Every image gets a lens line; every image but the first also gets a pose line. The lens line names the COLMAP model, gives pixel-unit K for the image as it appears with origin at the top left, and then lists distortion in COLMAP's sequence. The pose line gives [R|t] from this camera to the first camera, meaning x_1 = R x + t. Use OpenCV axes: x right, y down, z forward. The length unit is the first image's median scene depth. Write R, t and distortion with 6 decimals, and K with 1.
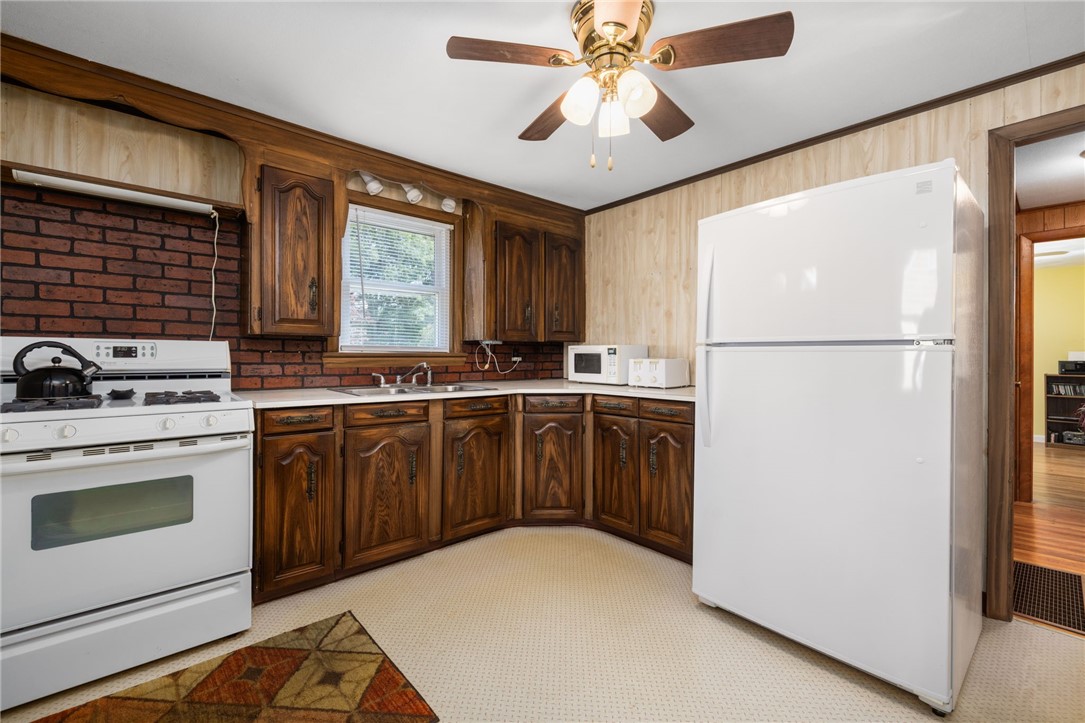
lens RADIAL K [[469.3, 0, 526.3], [0, 469.3, 354.9], [0, 0, 1]] dist [0.000261, -0.000071]
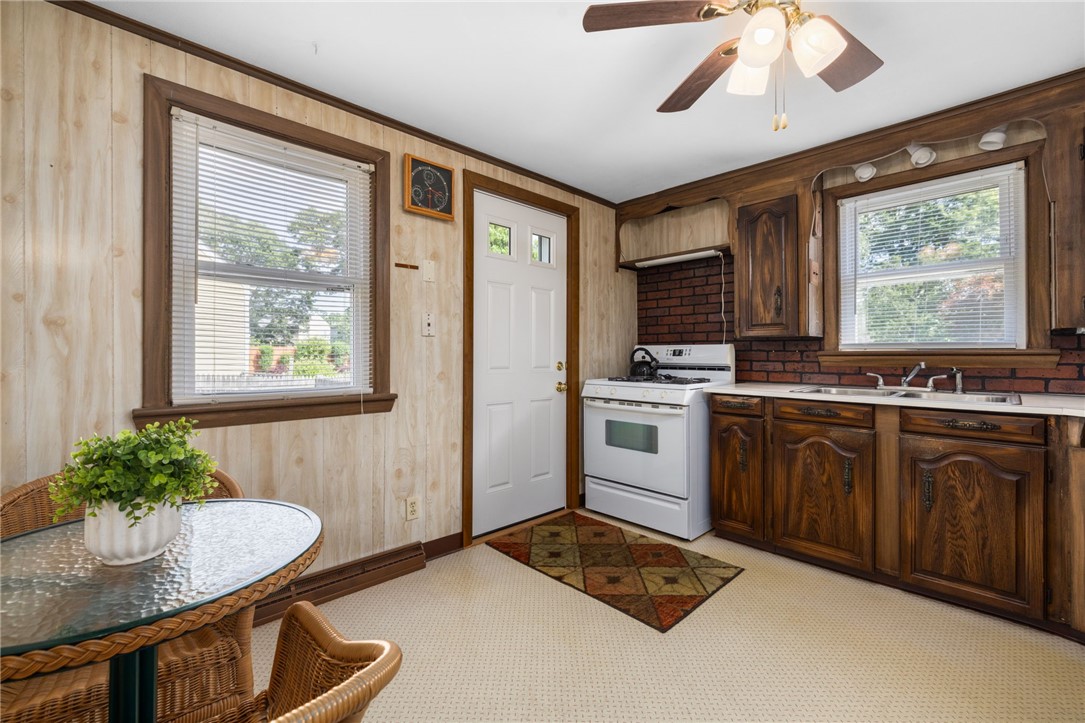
lens RADIAL K [[469.3, 0, 526.3], [0, 469.3, 354.9], [0, 0, 1]] dist [0.000261, -0.000071]
pose [[0.017507, -0.006319, -0.999827, 0.702947], [0.001657, 0.999979, -0.006291, 0.009706], [0.999845, -0.001546, 0.017517, 0.376243]]
